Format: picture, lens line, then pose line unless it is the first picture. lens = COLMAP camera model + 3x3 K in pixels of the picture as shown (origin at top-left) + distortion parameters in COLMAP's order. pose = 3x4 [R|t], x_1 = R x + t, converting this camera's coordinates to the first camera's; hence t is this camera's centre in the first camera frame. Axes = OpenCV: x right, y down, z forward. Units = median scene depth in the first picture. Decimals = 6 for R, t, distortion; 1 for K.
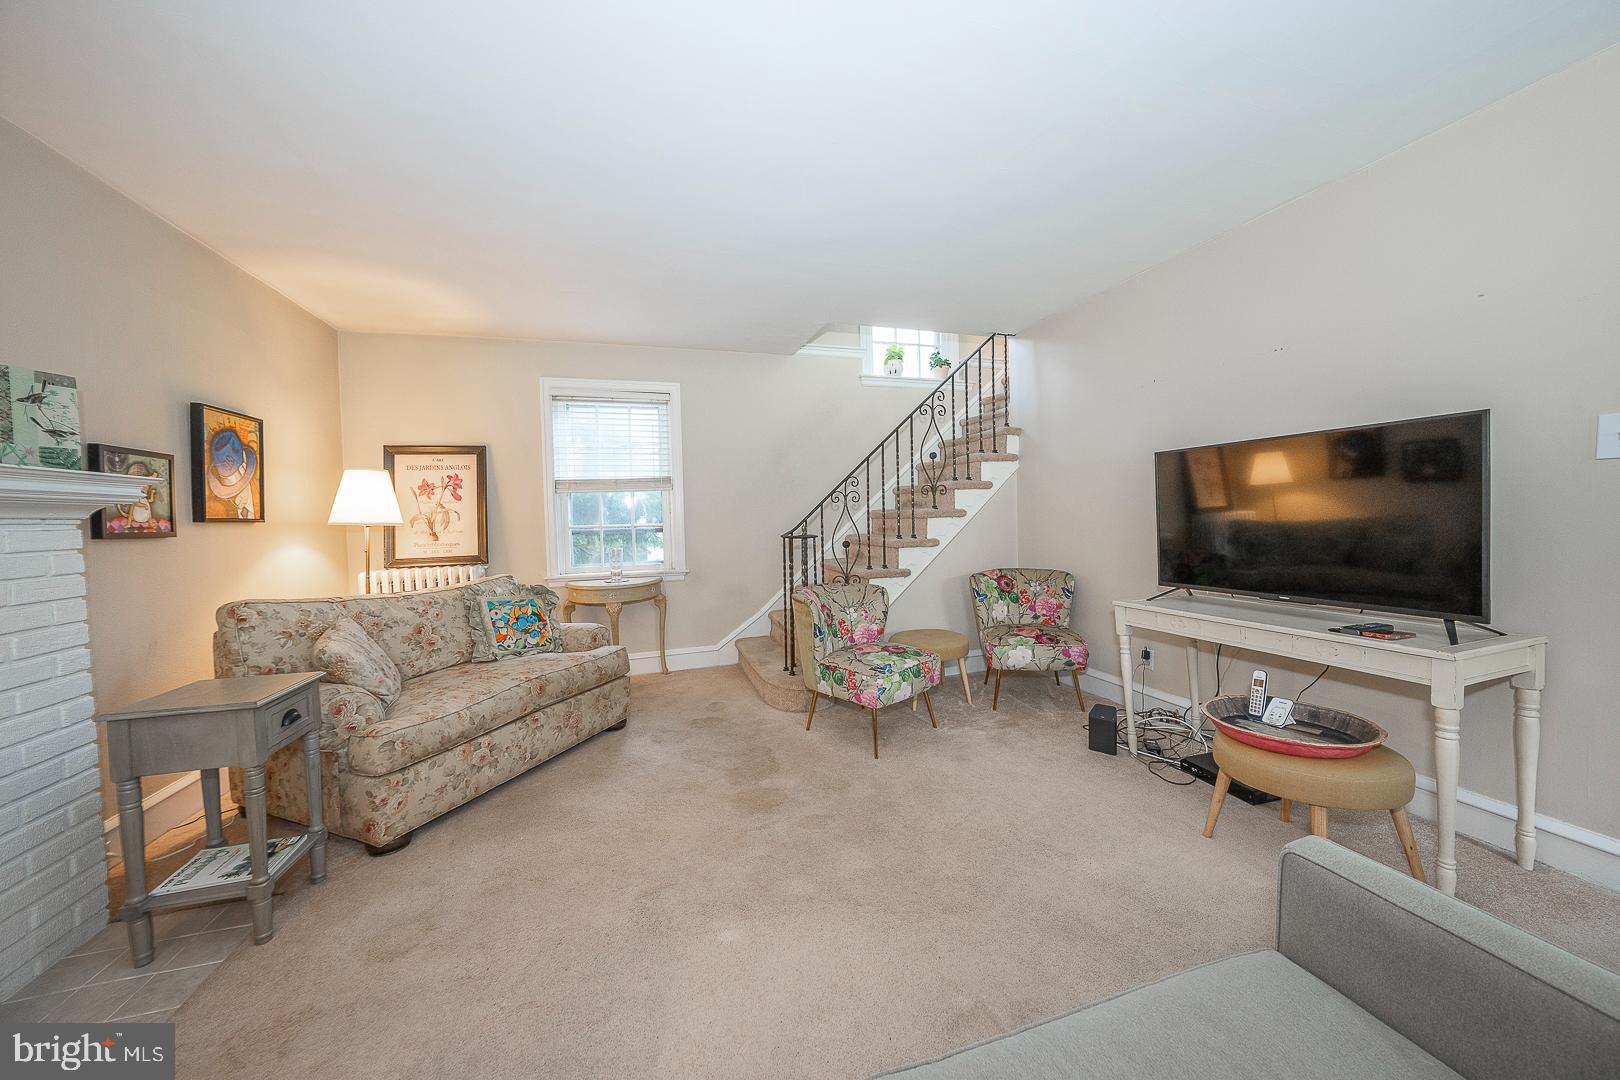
lens RADIAL K [[556.4, 0, 810.7], [0, 556.4, 534.6], [0, 0, 1]] dist [-0.031447, 0.006896]
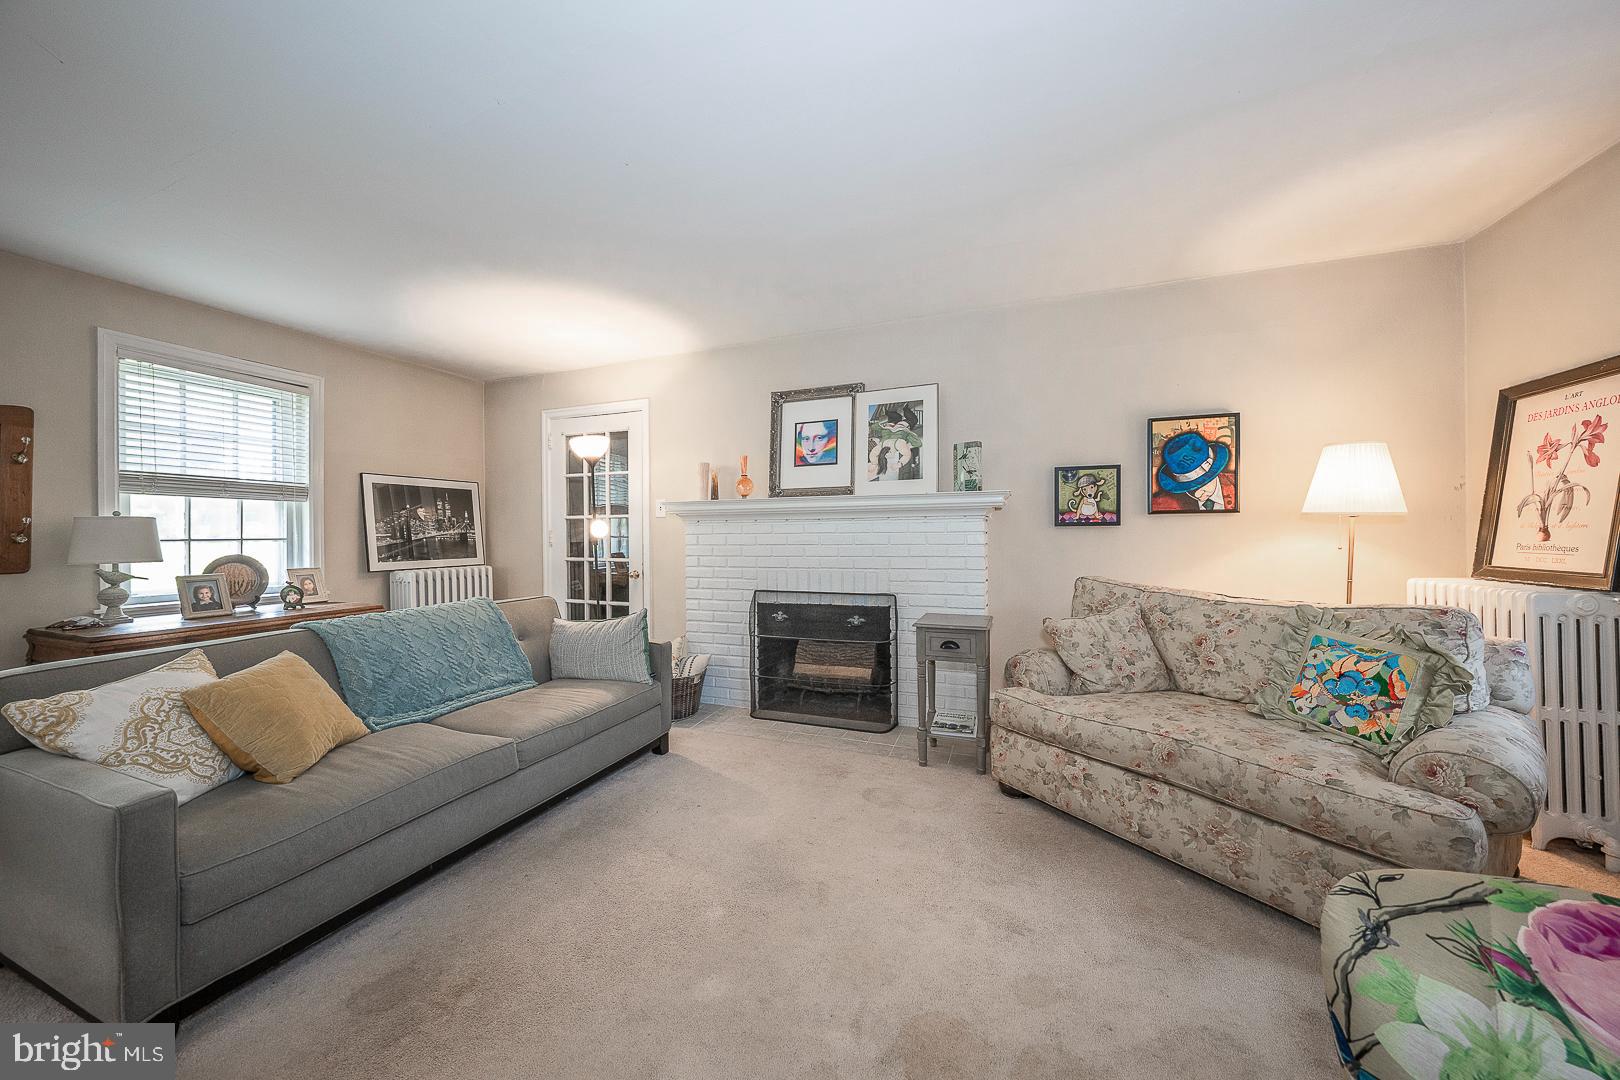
lens RADIAL K [[557.5, 0, 811.0], [0, 557.5, 534.0], [0, 0, 1]] dist [-0.027183, 0.004431]
pose [[-0.621618, 0.035826, -0.782501, 0.235306], [0.001957, 0.999021, 0.044184, -0.022789], [0.783318, 0.025934, -0.621080, 0.769251]]
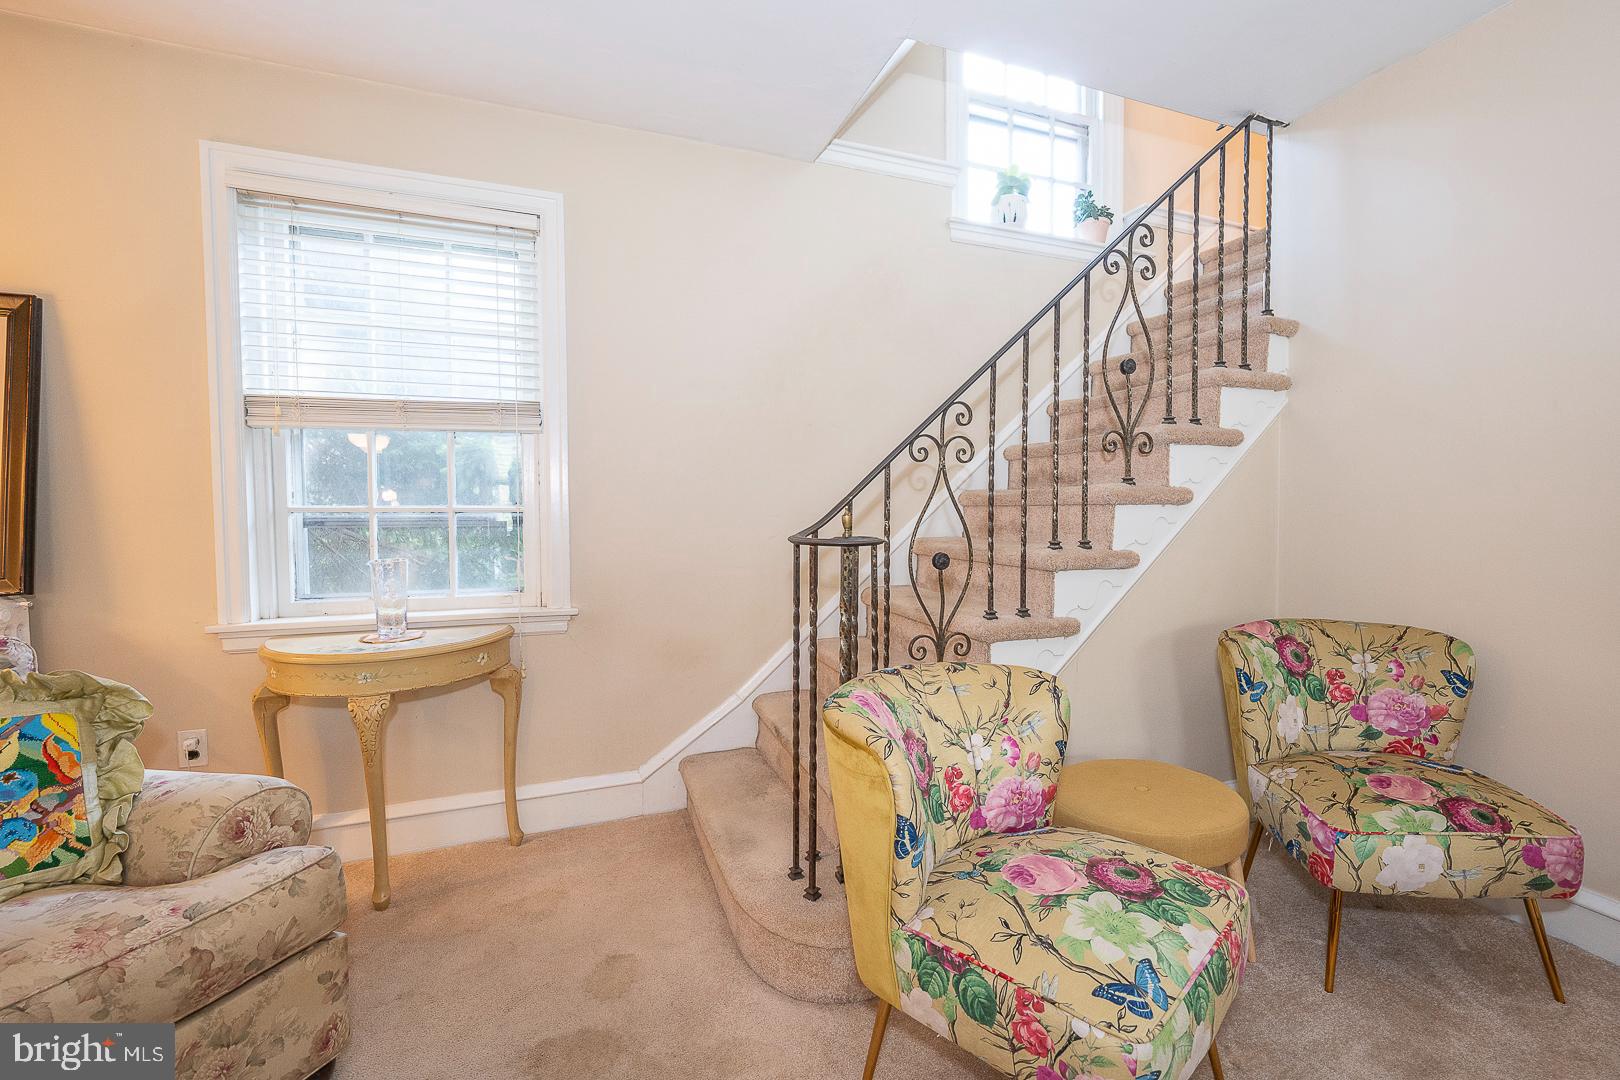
lens RADIAL K [[706.9, 0, 871.2], [0, 706.9, 536.7], [0, 0, 1]] dist [-0.003419, -0.000176]
pose [[0.995890, 0.018677, 0.088628, -0.037886], [-0.018766, 0.999824, 0.000162, -0.000201], [-0.088609, -0.001824, 0.996065, 0.469886]]
